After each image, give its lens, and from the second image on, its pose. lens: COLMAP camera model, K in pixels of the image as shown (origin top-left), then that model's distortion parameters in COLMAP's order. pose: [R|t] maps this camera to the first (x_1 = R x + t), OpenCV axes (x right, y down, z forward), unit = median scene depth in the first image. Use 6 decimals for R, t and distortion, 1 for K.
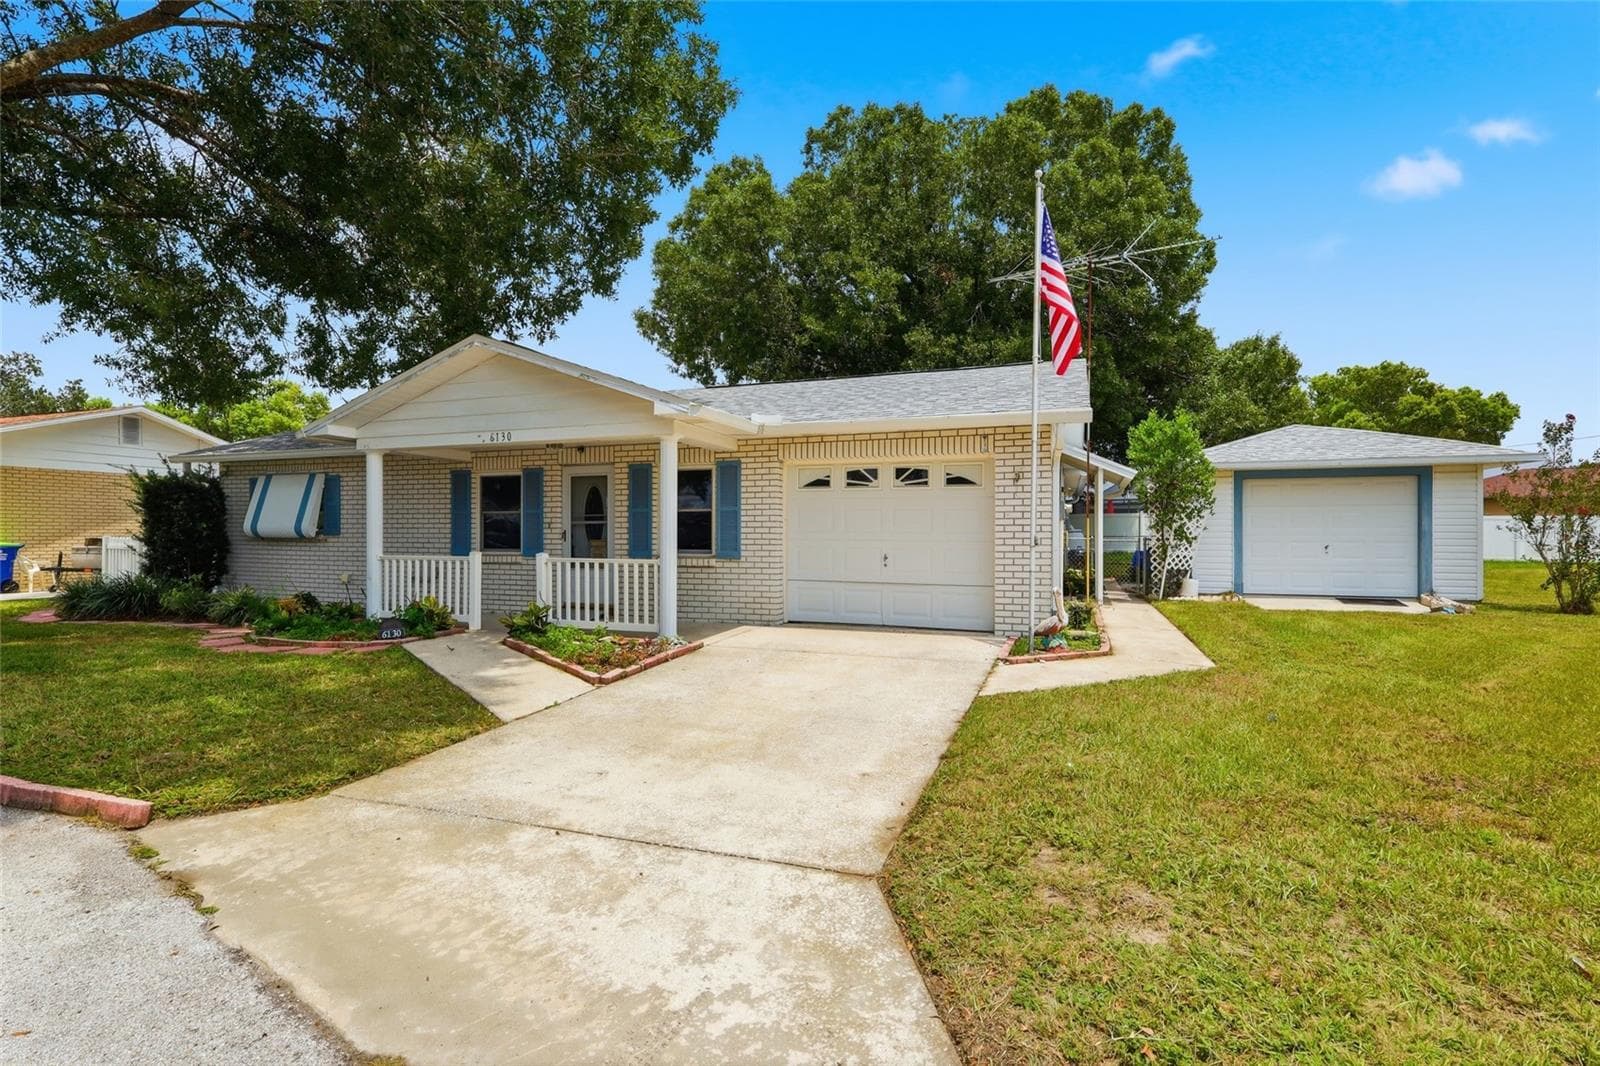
lens RADIAL K [[735.8, 0, 855.0], [0, 735.8, 533.1], [0, 0, 1]] dist [0.001151, 0.000171]
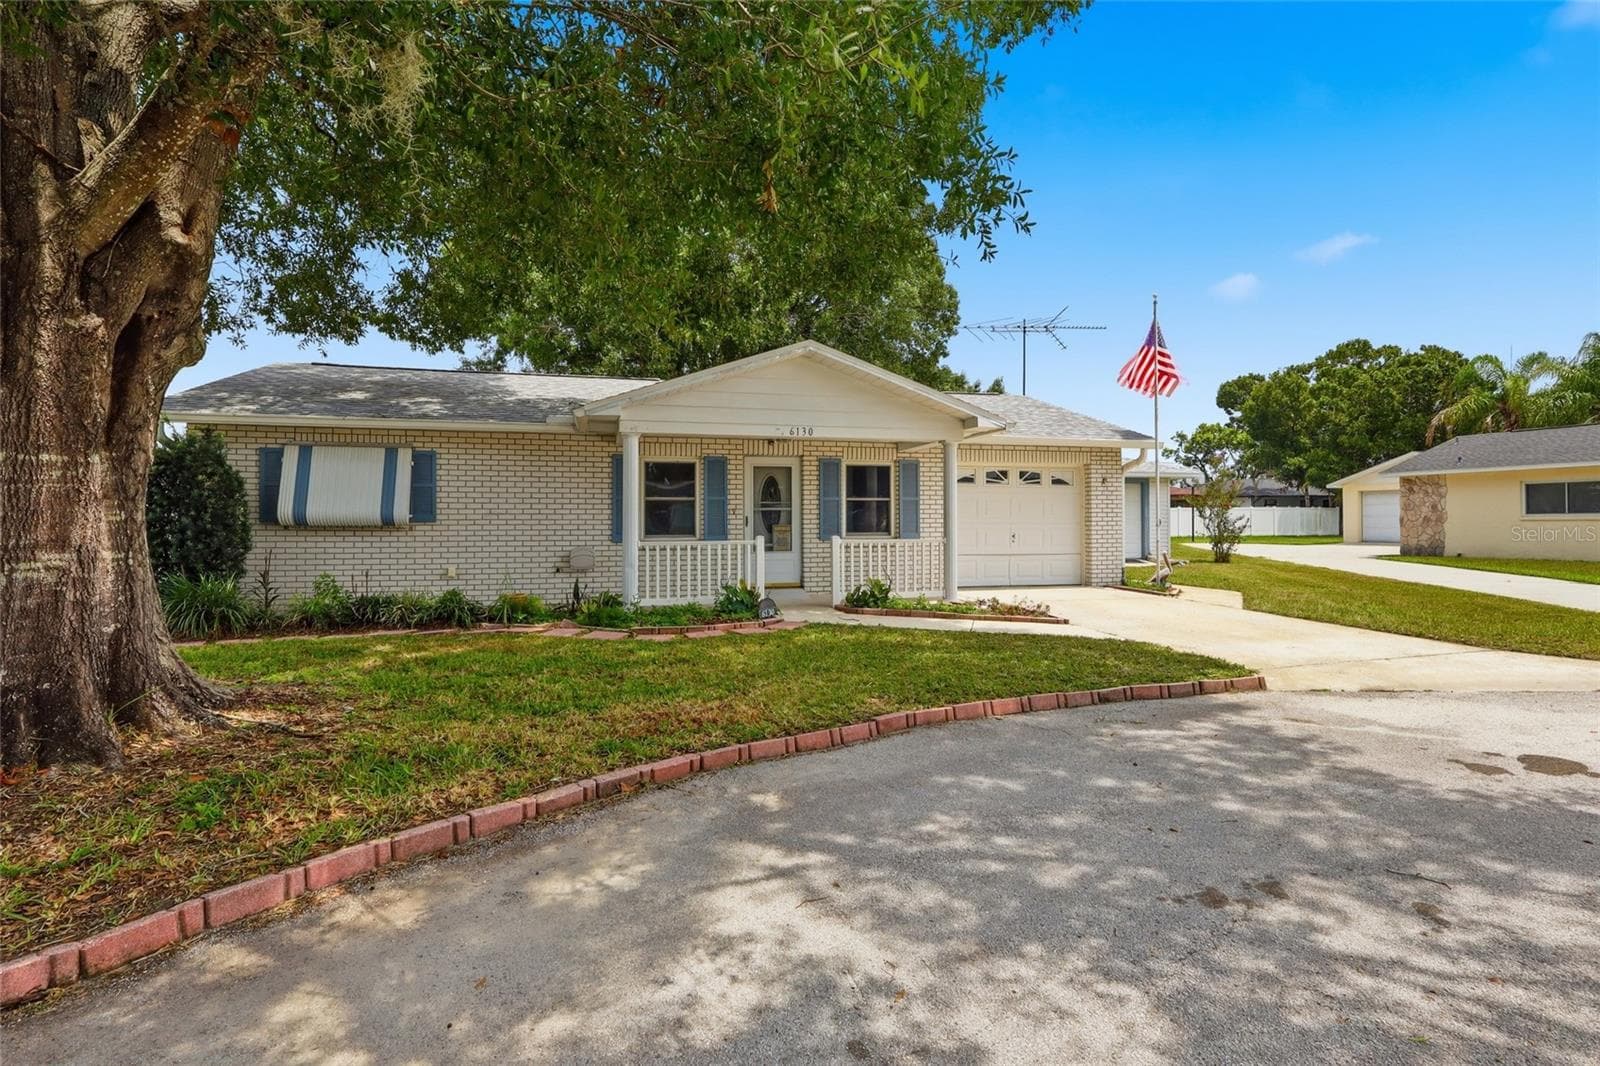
lens RADIAL K [[747.1, 0, 804.3], [0, 747.1, 523.1], [0, 0, 1]] dist [-0.000921, 0.000076]
pose [[0.830453, -0.003772, 0.557075, -0.932327], [0.003586, 0.999993, 0.001425, 0.005282], [-0.557076, 0.000814, 0.830461, 0.049049]]
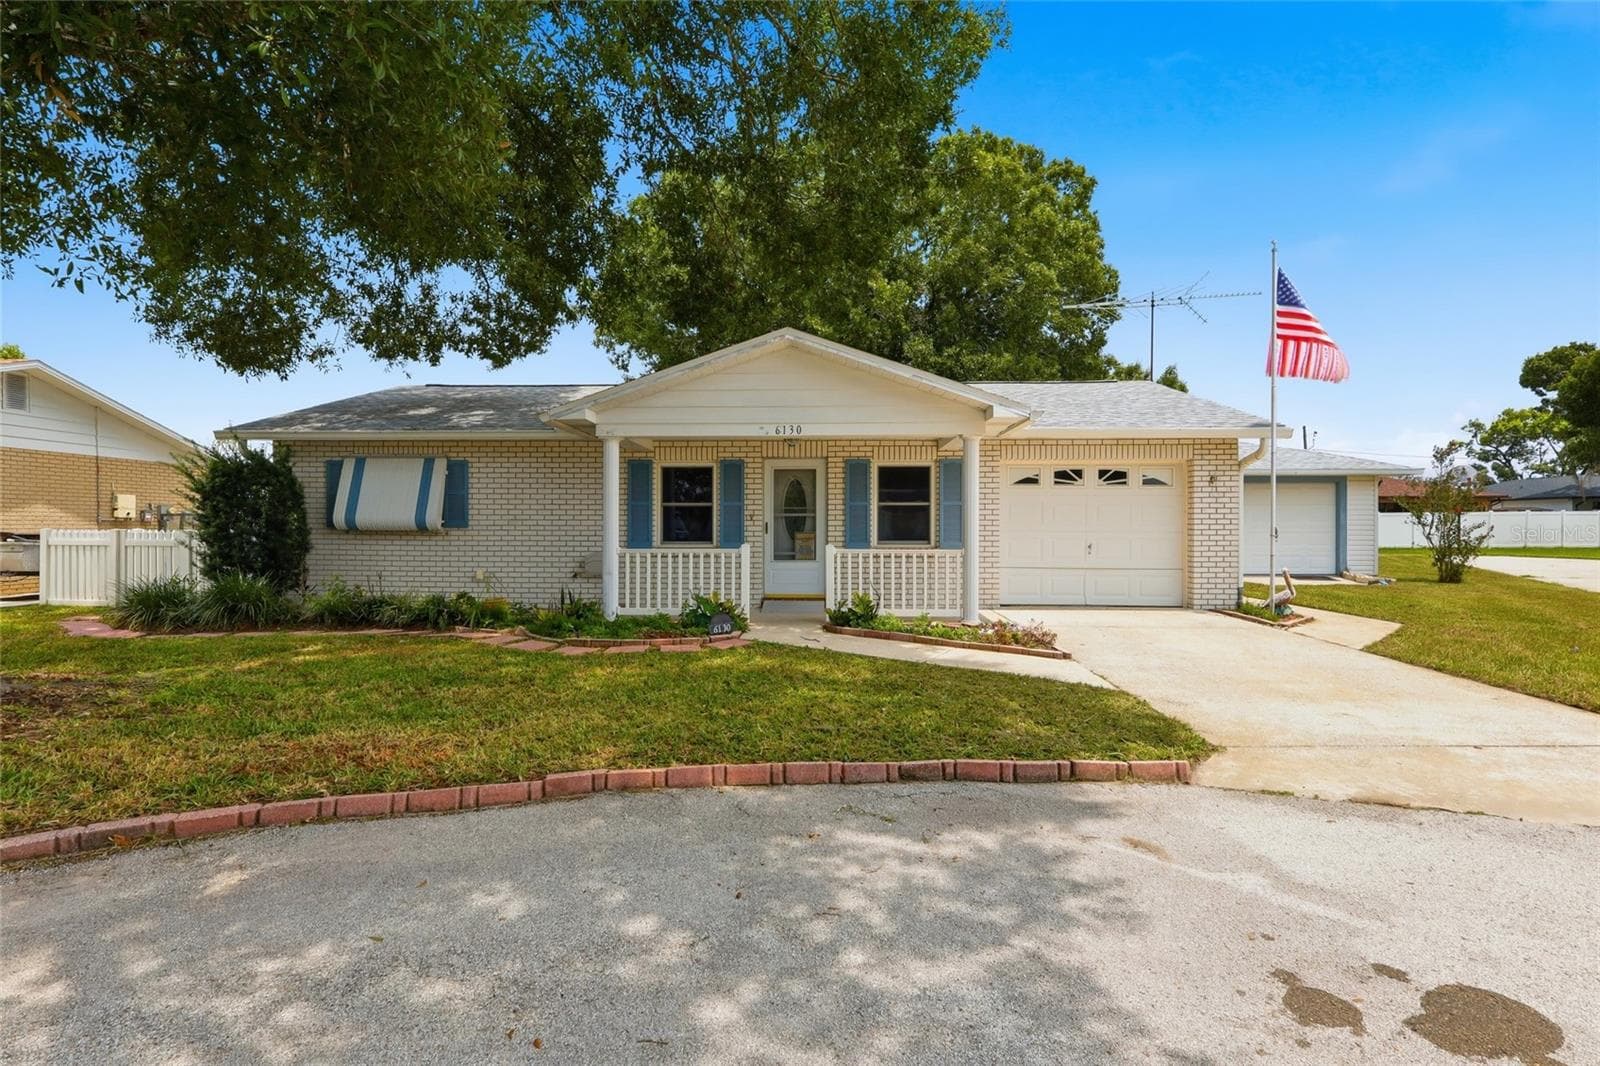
lens RADIAL K [[727.1, 0, 811.7], [0, 727.1, 530.2], [0, 0, 1]] dist [-0.000508, 0.000220]
pose [[0.955930, -0.000651, 0.293595, -0.628873], [-0.000697, 0.999990, 0.004485, 0.002663], [-0.293595, -0.004492, 0.955919, 0.025210]]
